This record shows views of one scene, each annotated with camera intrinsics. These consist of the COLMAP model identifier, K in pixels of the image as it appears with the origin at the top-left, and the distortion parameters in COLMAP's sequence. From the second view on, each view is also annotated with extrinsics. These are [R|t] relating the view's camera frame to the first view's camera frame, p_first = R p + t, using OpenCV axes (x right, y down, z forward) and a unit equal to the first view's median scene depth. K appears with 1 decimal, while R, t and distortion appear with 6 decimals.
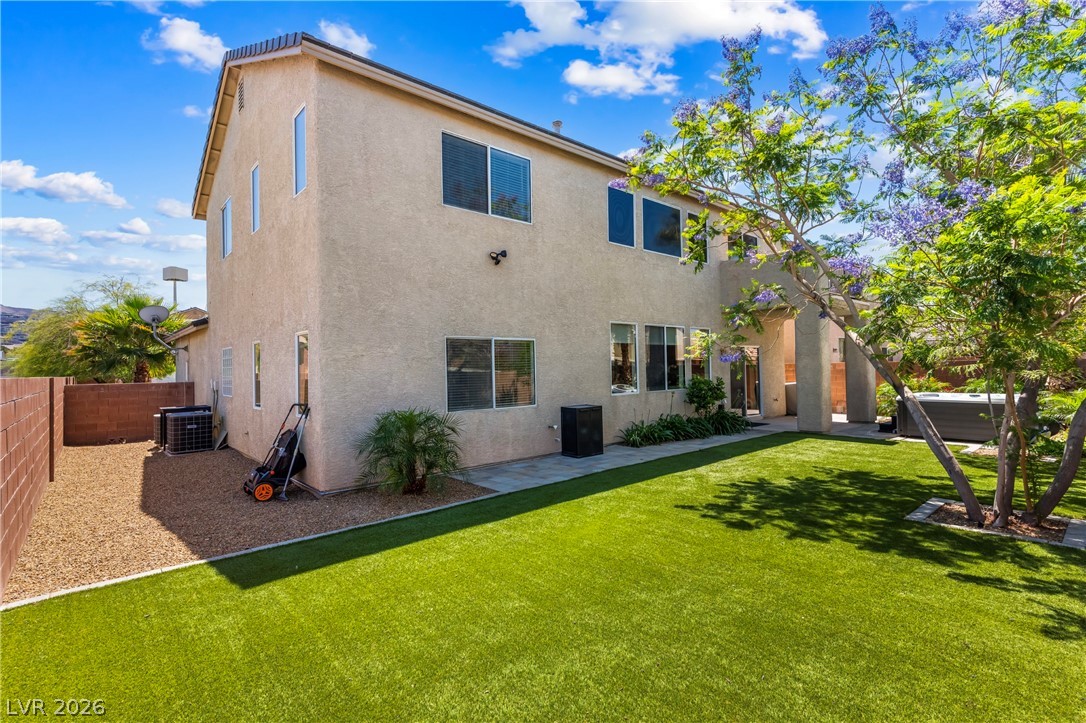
lens RADIAL K [[514.1, 0, 545.4], [0, 514.1, 362.0], [0, 0, 1]] dist [-0.004314, -0.001155]
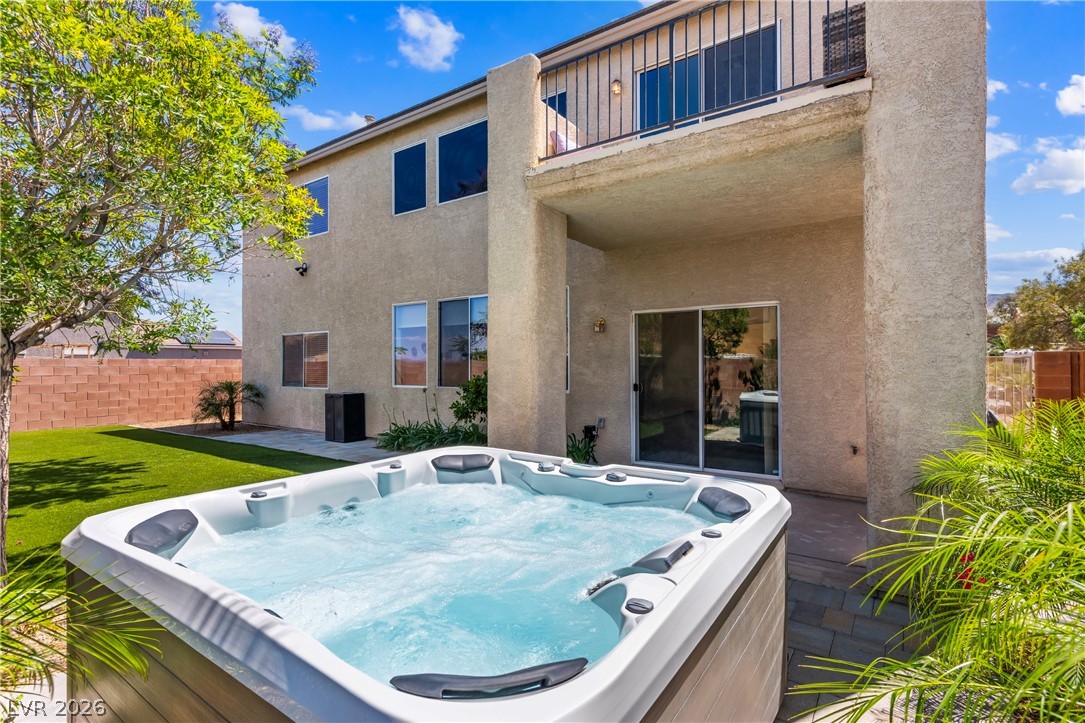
lens RADIAL K [[520.5, 0, 541.1], [0, 520.5, 359.9], [0, 0, 1]] dist [0.002798, 0.000163]
pose [[0.219686, 0.008483, -0.975534, 1.318285], [0.008203, 0.999911, 0.010542, 0.012901], [0.975536, -0.010319, 0.219597, 1.297813]]
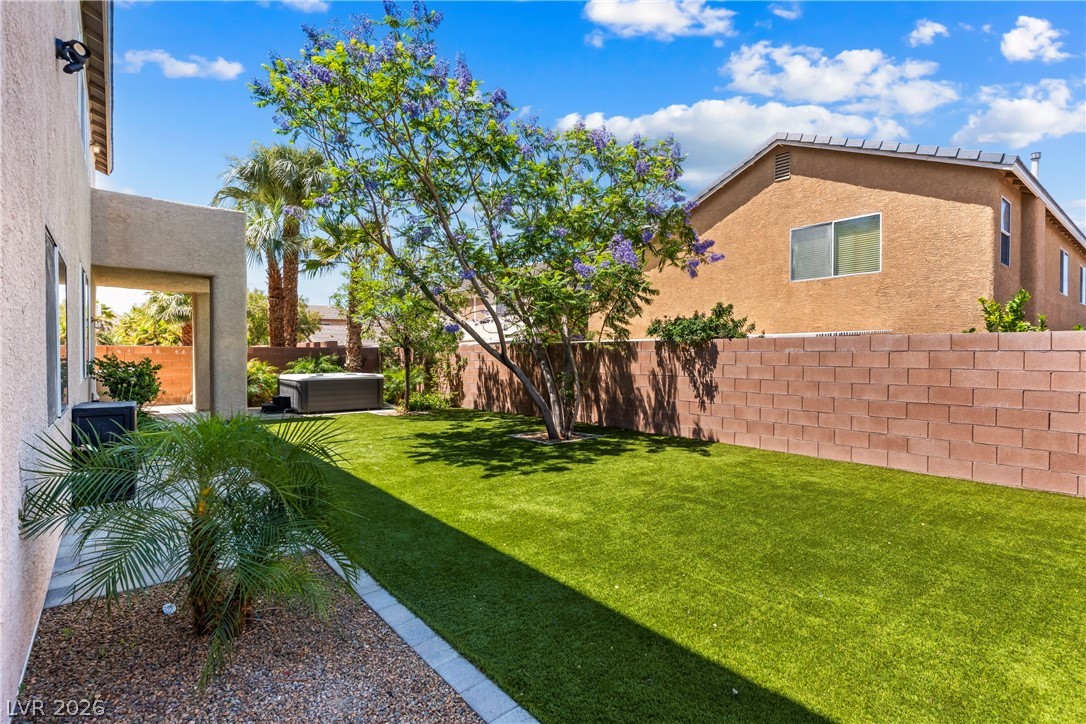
lens RADIAL K [[523.2, 0, 545.0], [0, 523.2, 362.9], [0, 0, 1]] dist [-0.001605, -0.000355]
pose [[0.040415, 0.001329, 0.999182, -0.505653], [-0.010721, 0.999942, -0.000897, 0.043770], [-0.999125, -0.010676, 0.040427, 0.593041]]
